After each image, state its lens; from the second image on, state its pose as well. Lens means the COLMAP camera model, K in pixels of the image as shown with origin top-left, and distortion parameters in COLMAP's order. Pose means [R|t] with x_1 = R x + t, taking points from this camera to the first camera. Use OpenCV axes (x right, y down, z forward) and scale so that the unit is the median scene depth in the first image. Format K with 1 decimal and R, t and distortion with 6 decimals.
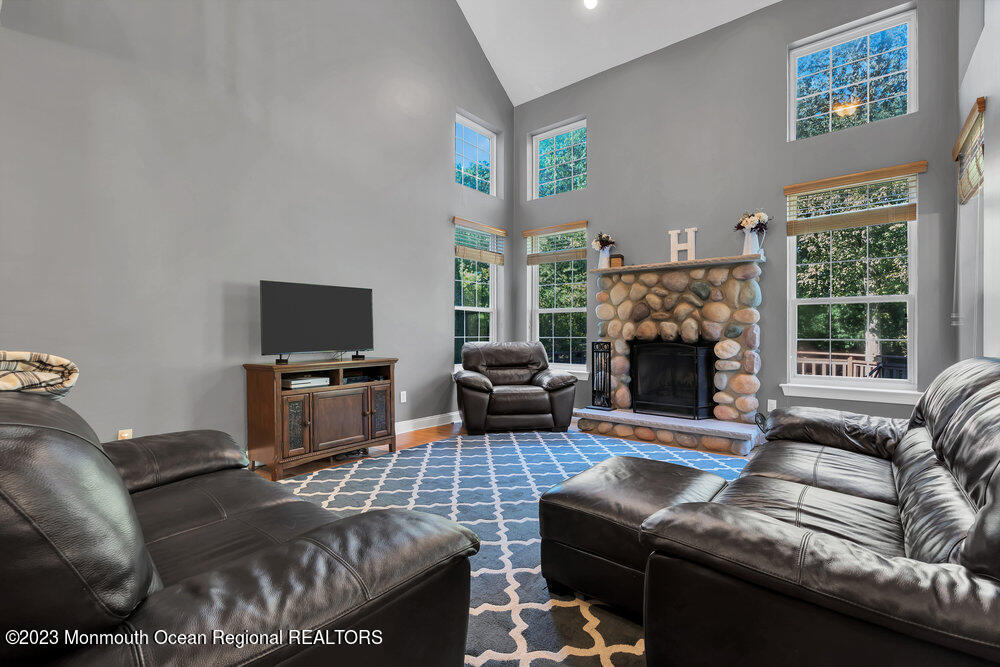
lens RADIAL K [[451.4, 0, 508.9], [0, 451.4, 331.9], [0, 0, 1]] dist [-0.012708, 0.001101]
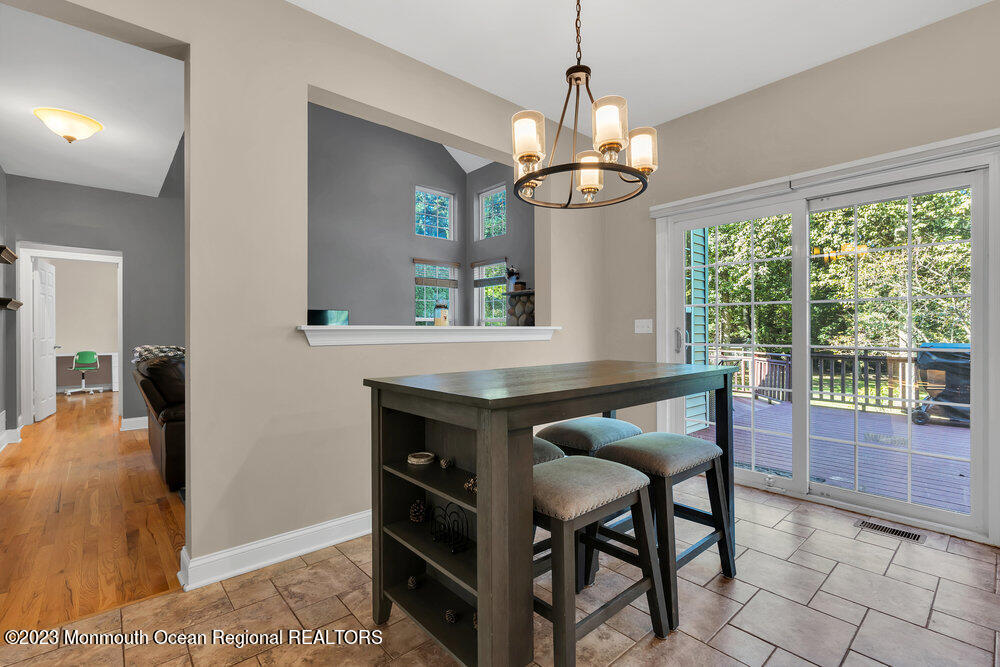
lens RADIAL K [[451.4, 0, 508.9], [0, 451.4, 331.9], [0, 0, 1]] dist [-0.012708, 0.001101]
pose [[0.987078, -0.001080, -0.160236, 0.495412], [0.001596, 0.999994, 0.003090, -0.017791], [0.160231, -0.003306, 0.987074, -0.490243]]
